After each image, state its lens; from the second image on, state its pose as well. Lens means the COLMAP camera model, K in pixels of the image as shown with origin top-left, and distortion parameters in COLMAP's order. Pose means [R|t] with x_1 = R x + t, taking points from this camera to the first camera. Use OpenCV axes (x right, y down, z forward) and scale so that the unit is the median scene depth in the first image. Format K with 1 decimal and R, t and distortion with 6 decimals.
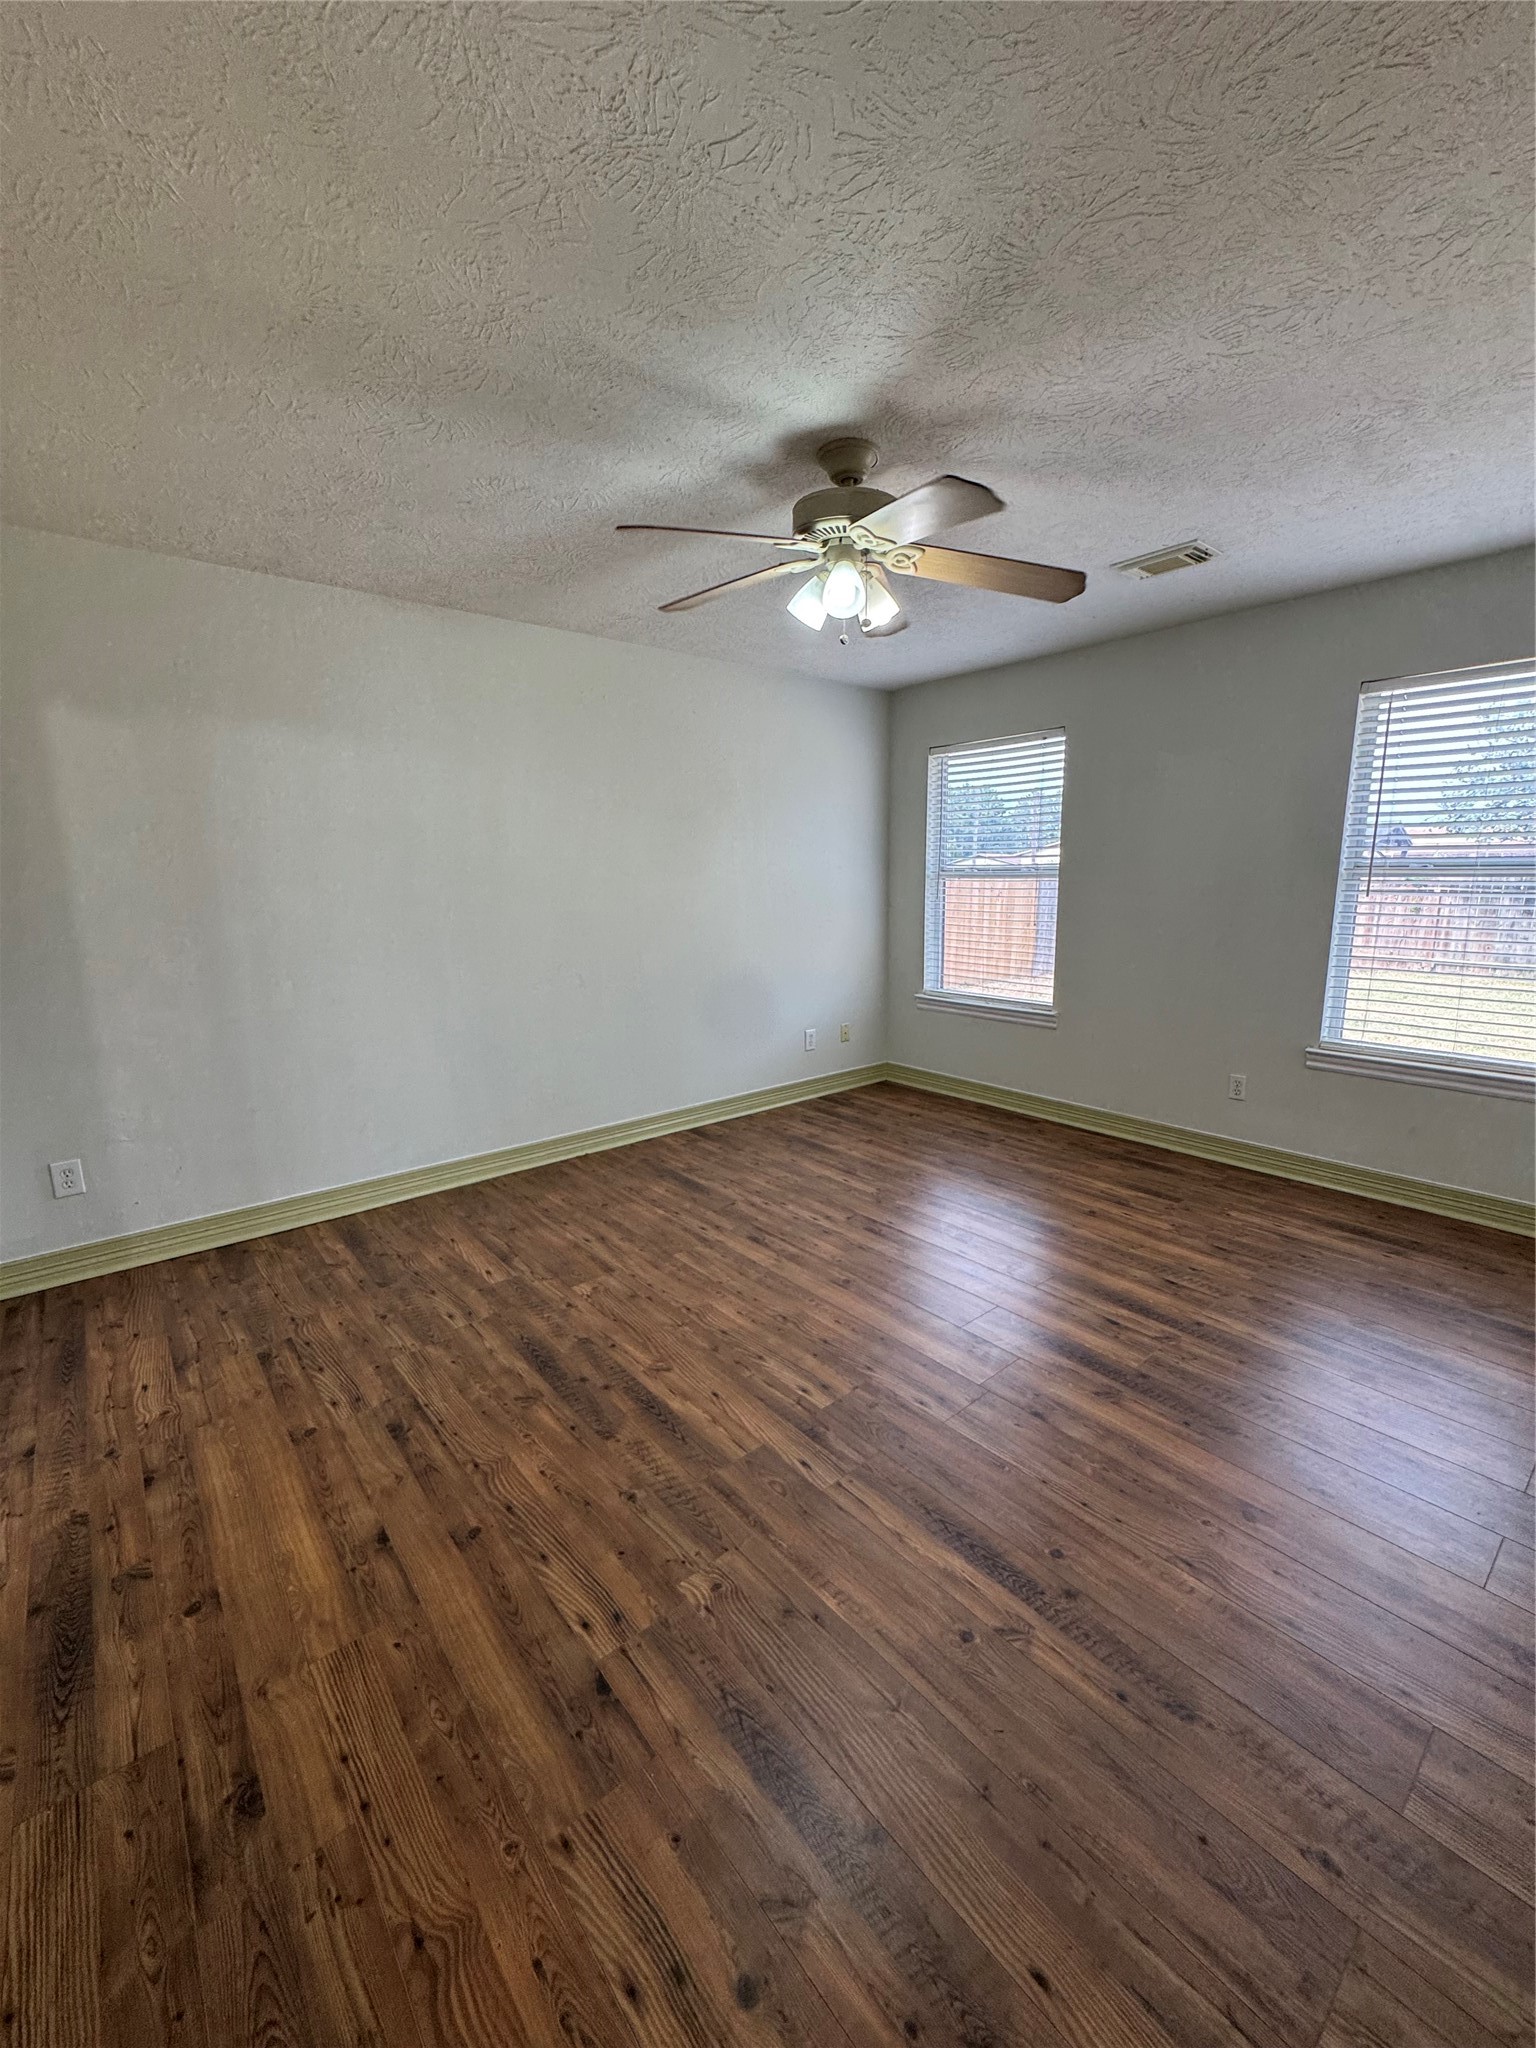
lens RADIAL K [[820.7, 0, 765.6], [0, 820.7, 1022.6], [0, 0, 1]] dist [-0.001567, -0.000351]
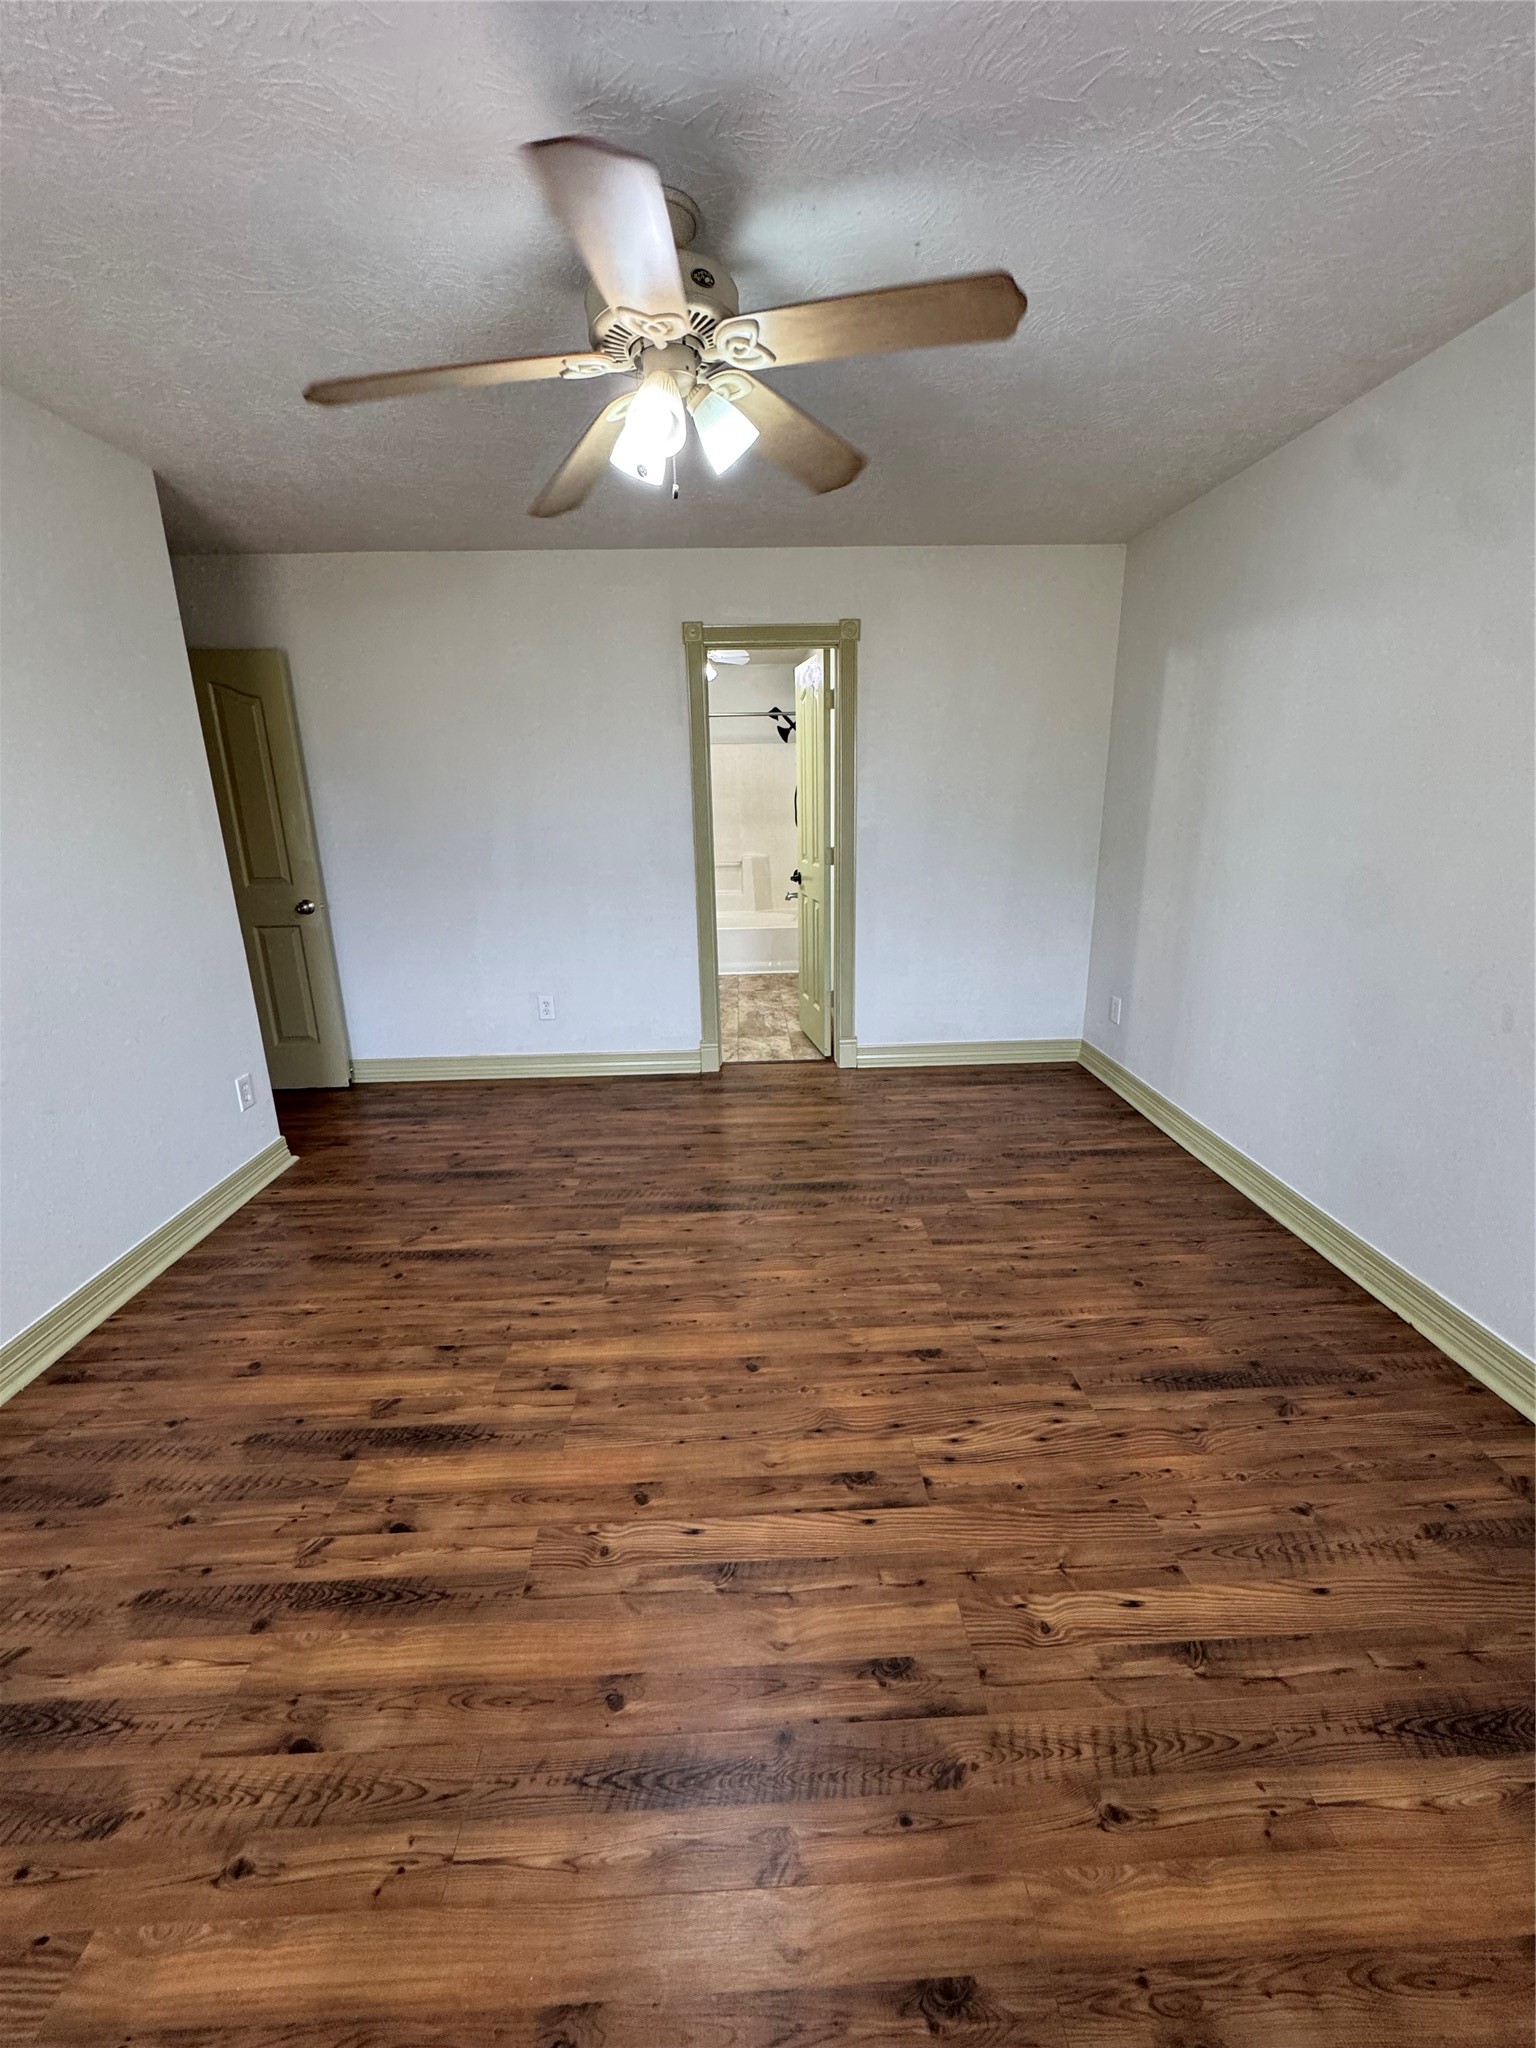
lens RADIAL K [[820.7, 0, 765.6], [0, 820.7, 1022.6], [0, 0, 1]] dist [-0.001567, -0.000351]
pose [[-0.611709, 0.239198, -0.754053, 0.625879], [-0.113102, 0.916955, 0.382625, -0.281259], [0.782956, 0.319340, -0.533856, 1.412566]]
